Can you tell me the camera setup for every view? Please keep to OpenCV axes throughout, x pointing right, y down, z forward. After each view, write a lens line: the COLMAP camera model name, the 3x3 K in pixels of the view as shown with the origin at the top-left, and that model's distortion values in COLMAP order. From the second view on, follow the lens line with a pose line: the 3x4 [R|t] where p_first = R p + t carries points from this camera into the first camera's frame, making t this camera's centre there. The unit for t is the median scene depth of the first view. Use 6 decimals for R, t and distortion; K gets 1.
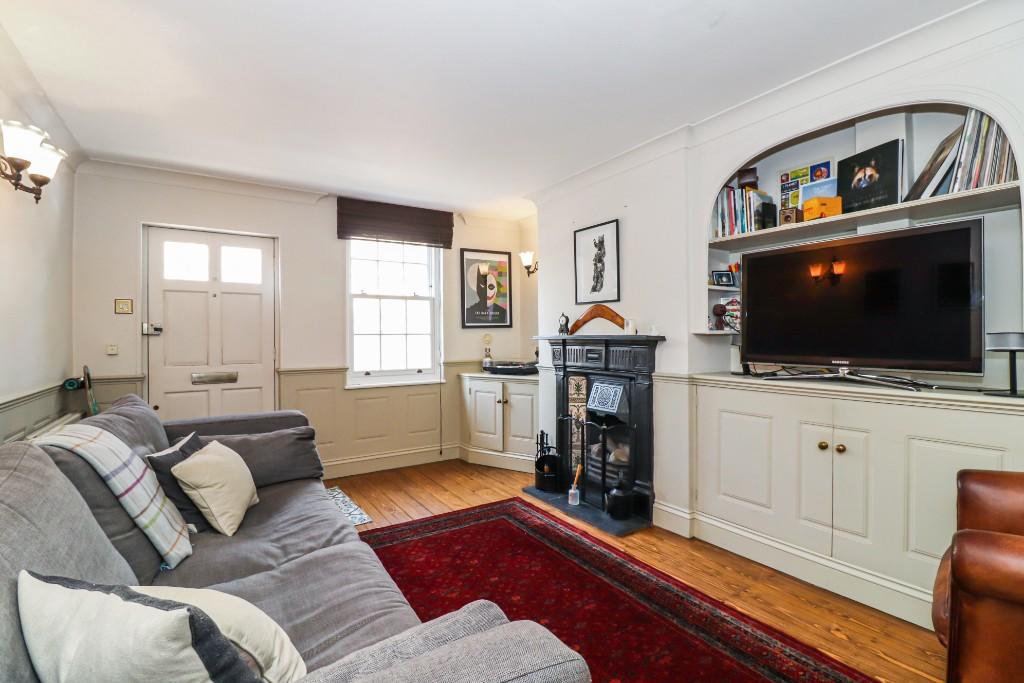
lens RADIAL K [[468.8, 0, 508.4], [0, 468.8, 337.8], [0, 0, 1]] dist [0.000326, -0.000078]
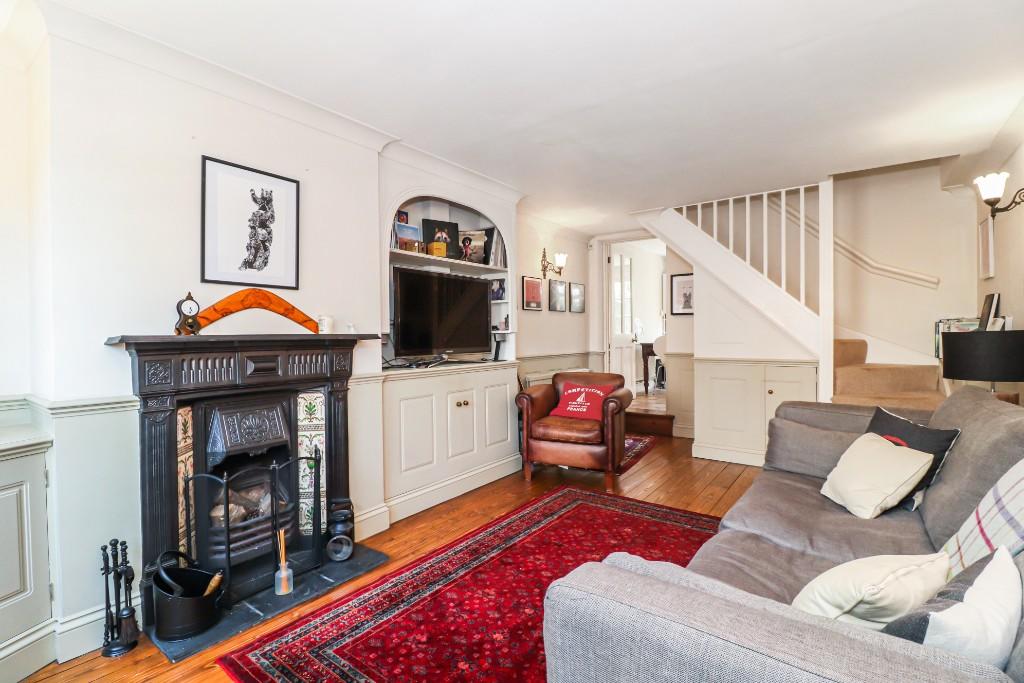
lens RADIAL K [[468.8, 0, 508.4], [0, 468.8, 337.8], [0, 0, 1]] dist [0.000326, -0.000078]
pose [[-0.339996, 0.004080, 0.940418, -0.600859], [0.019099, 0.999814, 0.002567, 0.004497], [-0.940233, 0.018834, -0.340011, 0.952990]]
